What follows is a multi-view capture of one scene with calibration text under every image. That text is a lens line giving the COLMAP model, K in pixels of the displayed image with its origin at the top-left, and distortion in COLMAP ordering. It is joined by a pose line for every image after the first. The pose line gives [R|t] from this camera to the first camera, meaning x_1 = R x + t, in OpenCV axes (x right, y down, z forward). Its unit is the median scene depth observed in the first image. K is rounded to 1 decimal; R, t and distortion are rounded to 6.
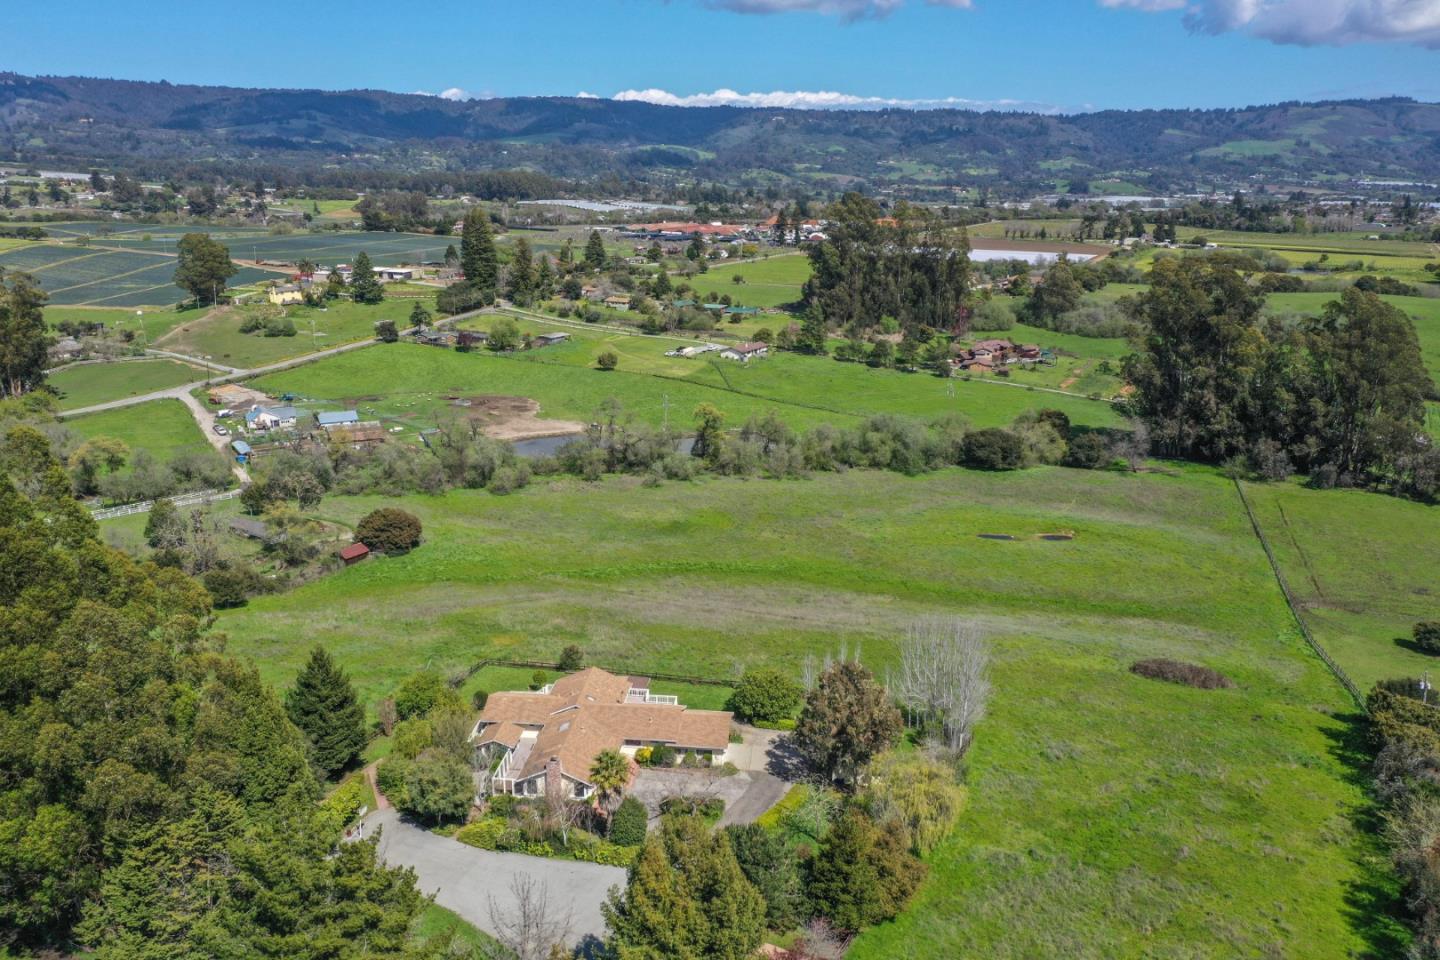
lens RADIAL K [[1140.1, 0, 720.0], [0, 1140.1, 480.0], [0, 0, 1]] dist [-0.008826, -0.002462]
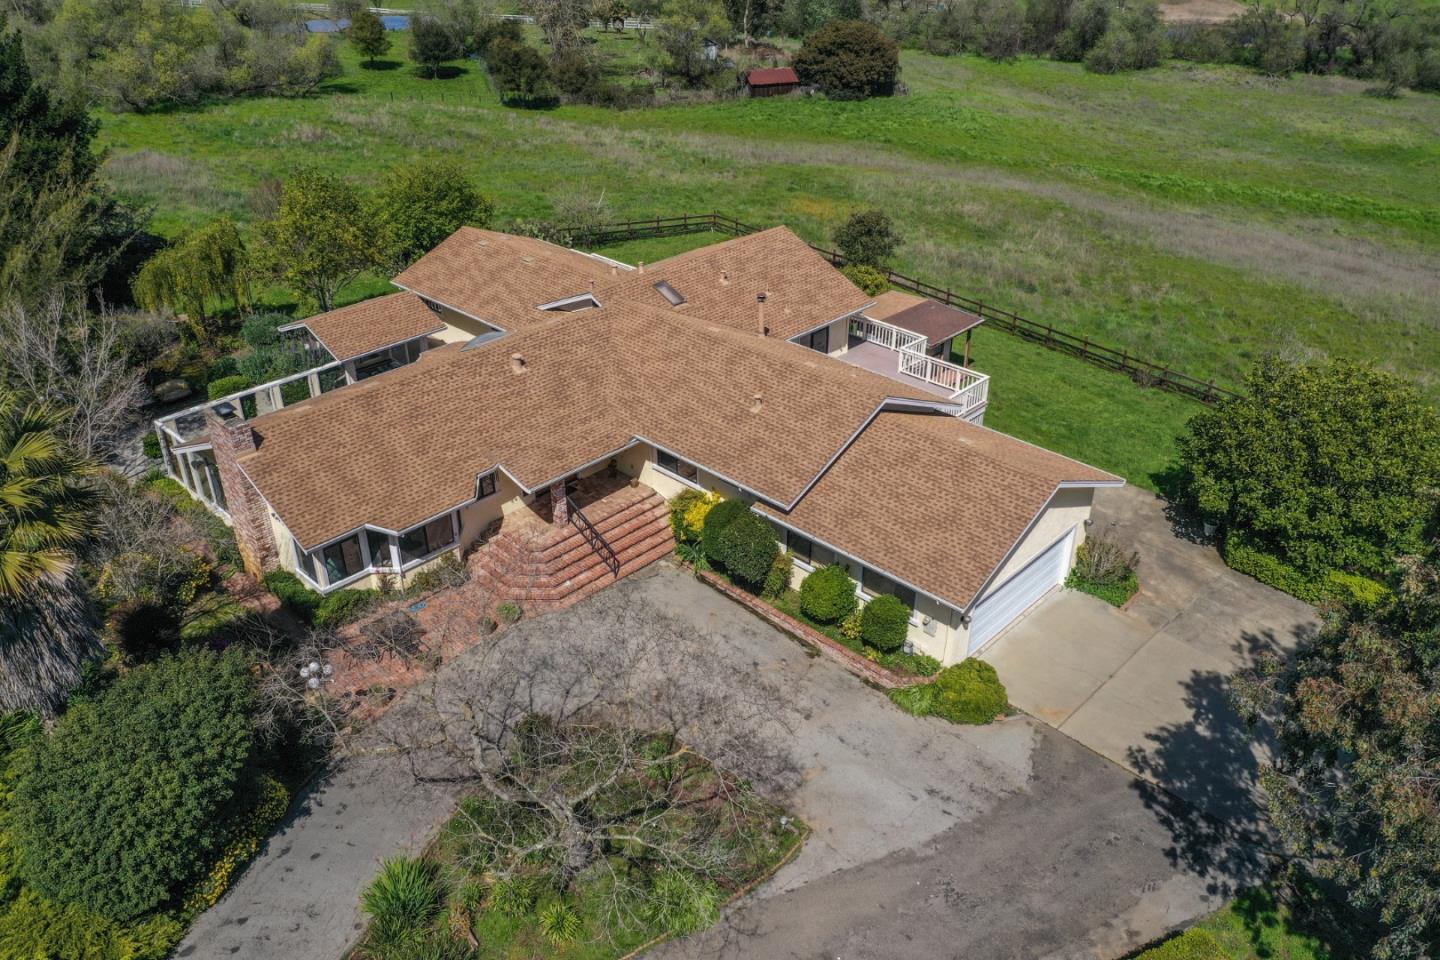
lens RADIAL K [[1140.1, 0, 720.0], [0, 1140.1, 480.0], [0, 0, 1]] dist [-0.008826, -0.002462]
pose [[0.791033, 0.299825, -0.533264, 0.035859], [-0.157588, 0.942118, 0.295939, 0.069309], [0.591128, -0.150062, 0.792496, 0.361014]]
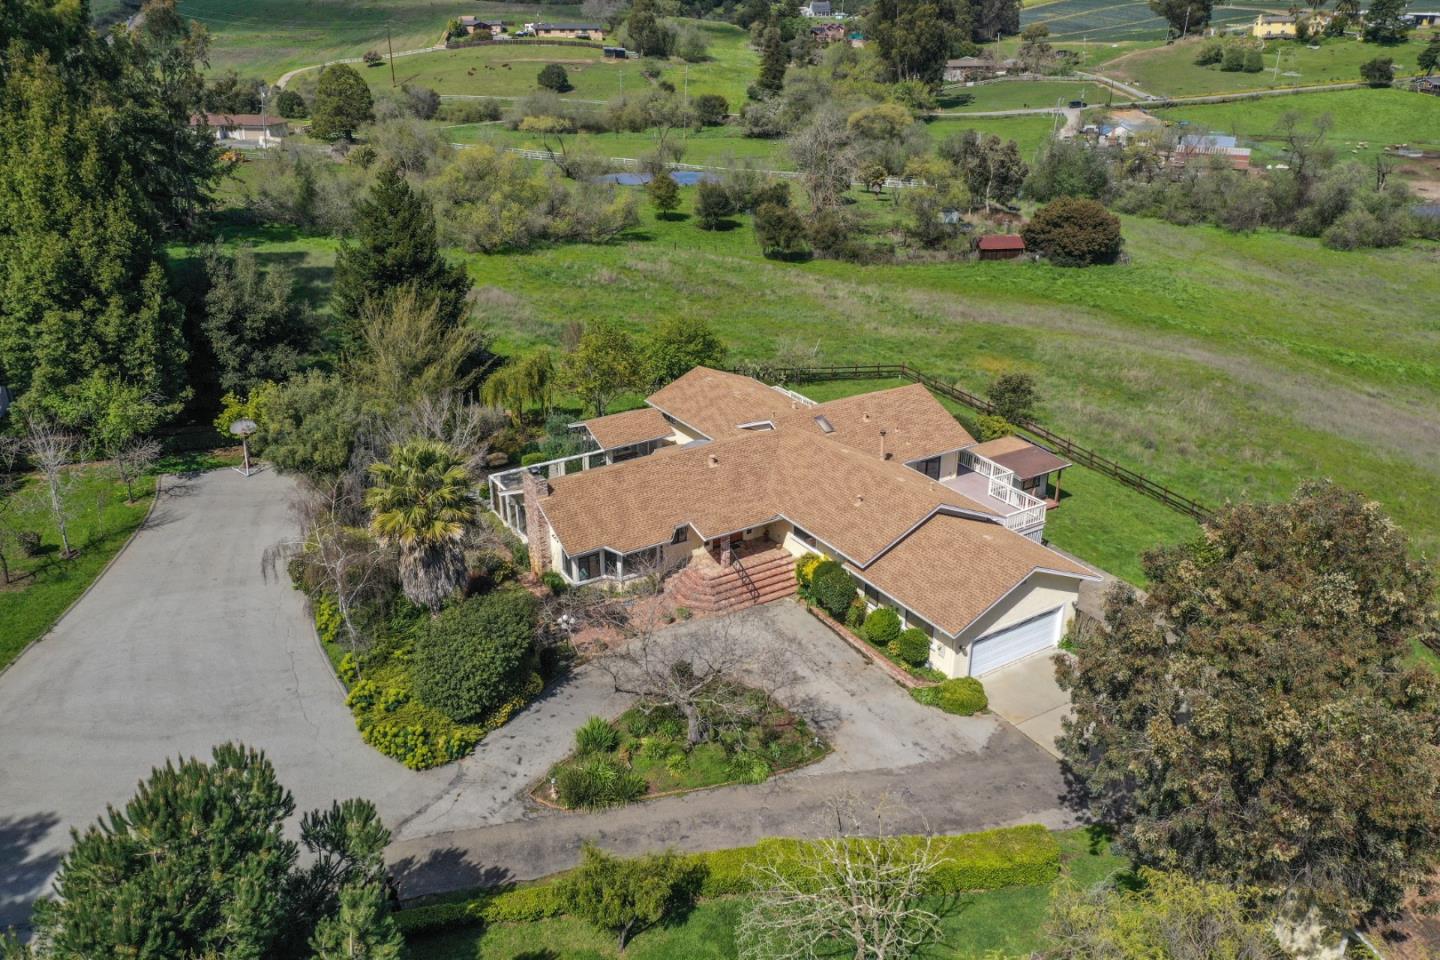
lens RADIAL K [[1140.1, 0, 720.0], [0, 1140.1, 480.0], [0, 0, 1]] dist [-0.008826, -0.002462]
pose [[0.619681, 0.310442, -0.720848, 0.089843], [-0.202295, 0.950592, 0.235481, 0.054799], [0.758335, -0.000099, 0.651865, 0.323247]]
